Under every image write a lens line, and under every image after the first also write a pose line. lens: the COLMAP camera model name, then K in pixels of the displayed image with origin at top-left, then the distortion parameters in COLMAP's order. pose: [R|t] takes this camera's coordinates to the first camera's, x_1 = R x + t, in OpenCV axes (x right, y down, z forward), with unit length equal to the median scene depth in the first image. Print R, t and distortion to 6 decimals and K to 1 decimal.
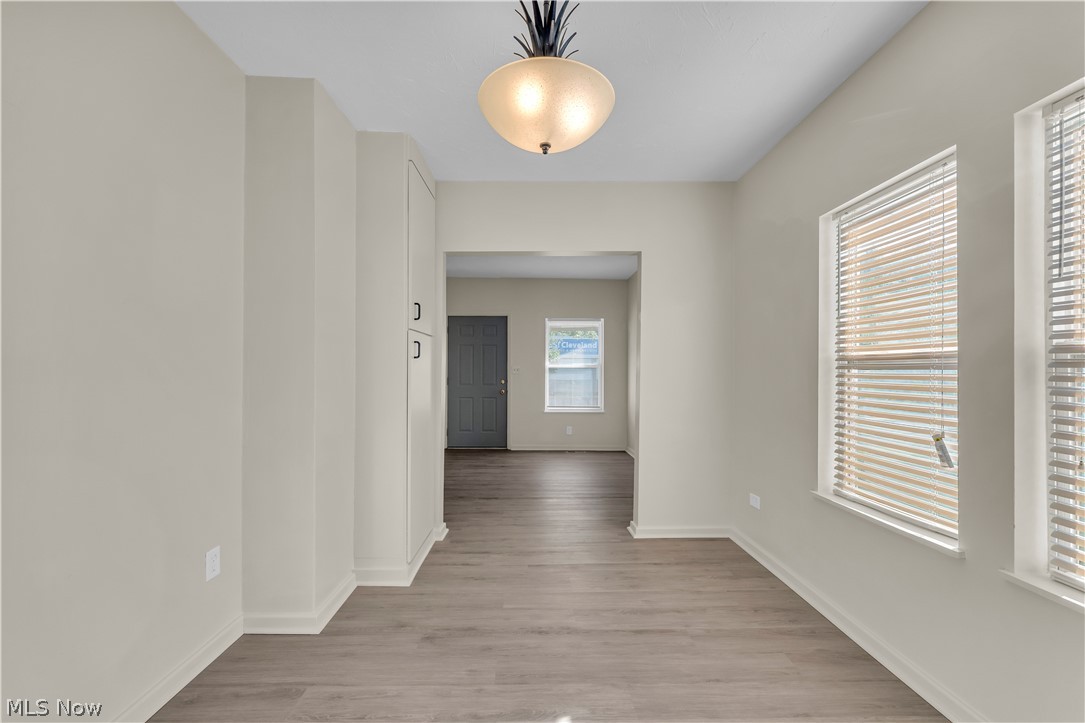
lens RADIAL K [[445.2, 0, 539.8], [0, 445.2, 370.0], [0, 0, 1]] dist [0.000391, -0.000282]
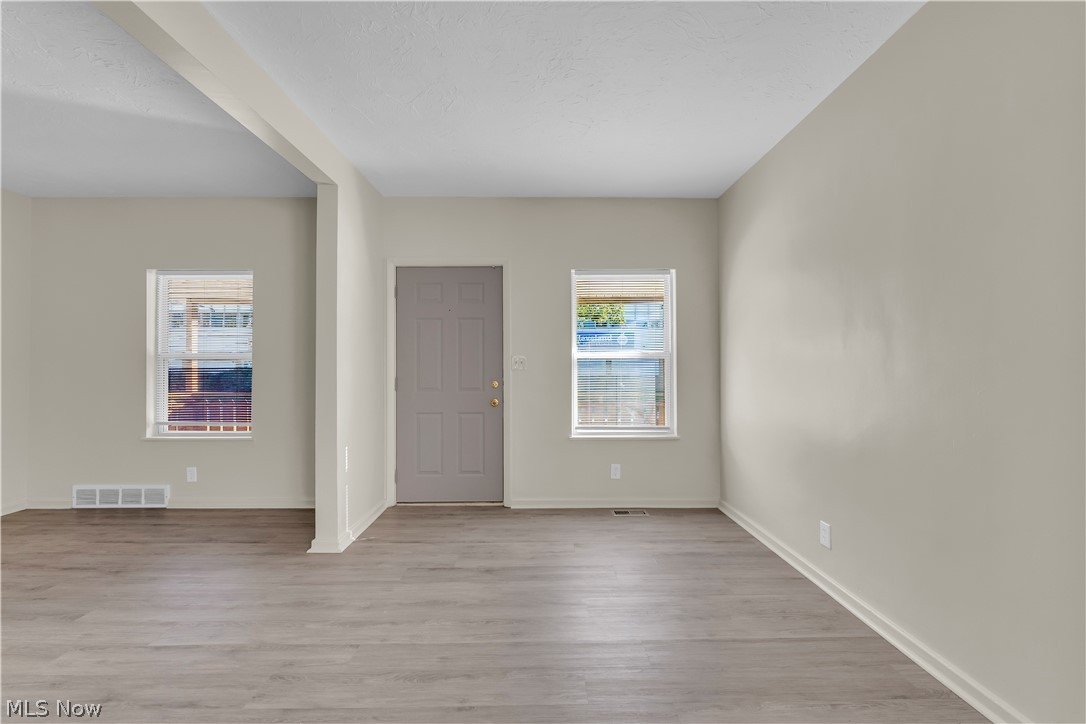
lens RADIAL K [[445.6, 0, 542.0], [0, 445.6, 359.5], [0, 0, 1]] dist [0.000391, -0.000282]
pose [[0.999922, -0.007426, -0.010056, -0.019580], [0.007268, 0.999850, -0.015731, 0.004608], [0.010171, 0.015657, 0.999826, 0.452097]]
